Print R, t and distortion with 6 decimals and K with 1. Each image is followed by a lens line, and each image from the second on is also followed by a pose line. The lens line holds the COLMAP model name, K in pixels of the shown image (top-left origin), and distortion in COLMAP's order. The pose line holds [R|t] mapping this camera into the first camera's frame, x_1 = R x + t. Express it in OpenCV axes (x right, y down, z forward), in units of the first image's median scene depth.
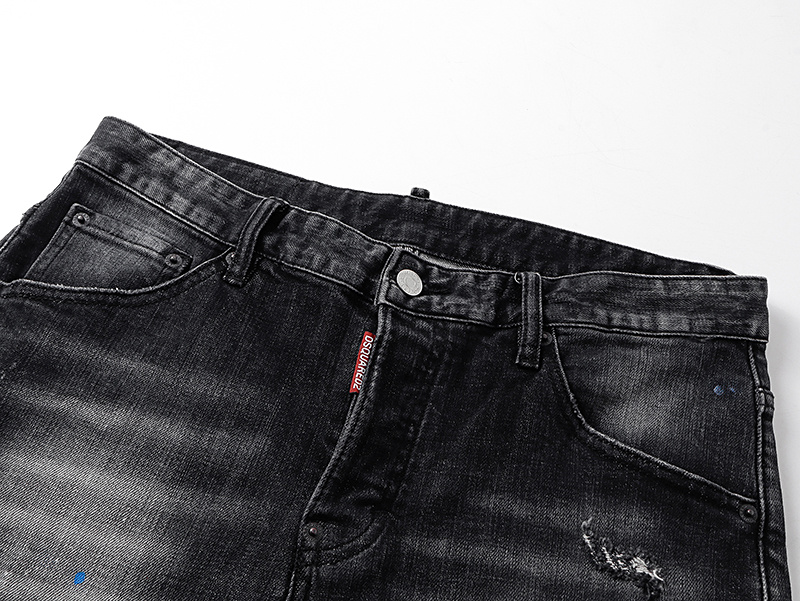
lens RADIAL K [[742.3, 0, 400.0], [0, 742.3, 300.5], [0, 0, 1]] dist [-0.002877, -0.003213]
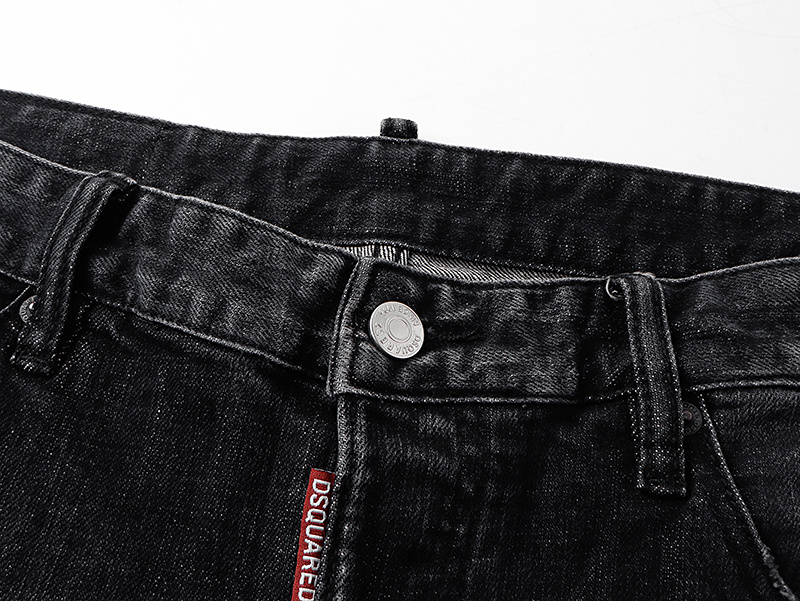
lens RADIAL K [[742.3, 0, 400.0], [0, 742.3, 300.5], [0, 0, 1]] dist [-0.002877, -0.003213]
pose [[0.994502, -0.104650, 0.003635, 0.015062], [0.103128, 0.984872, 0.139257, -0.108826], [-0.018154, -0.138117, 0.990250, 0.521310]]
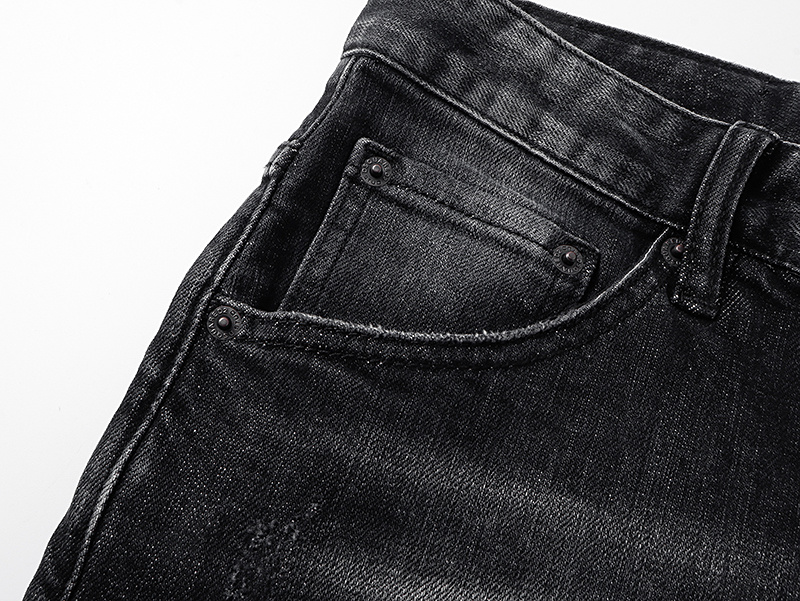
lens RADIAL K [[742.3, 0, 400.0], [0, 742.3, 300.5], [0, 0, 1]] dist [-0.002877, -0.003213]
pose [[0.996159, 0.022658, -0.084585, -0.377146], [-0.004387, 0.977643, 0.210225, -0.133007], [0.087458, -0.209046, 0.973987, 0.494180]]
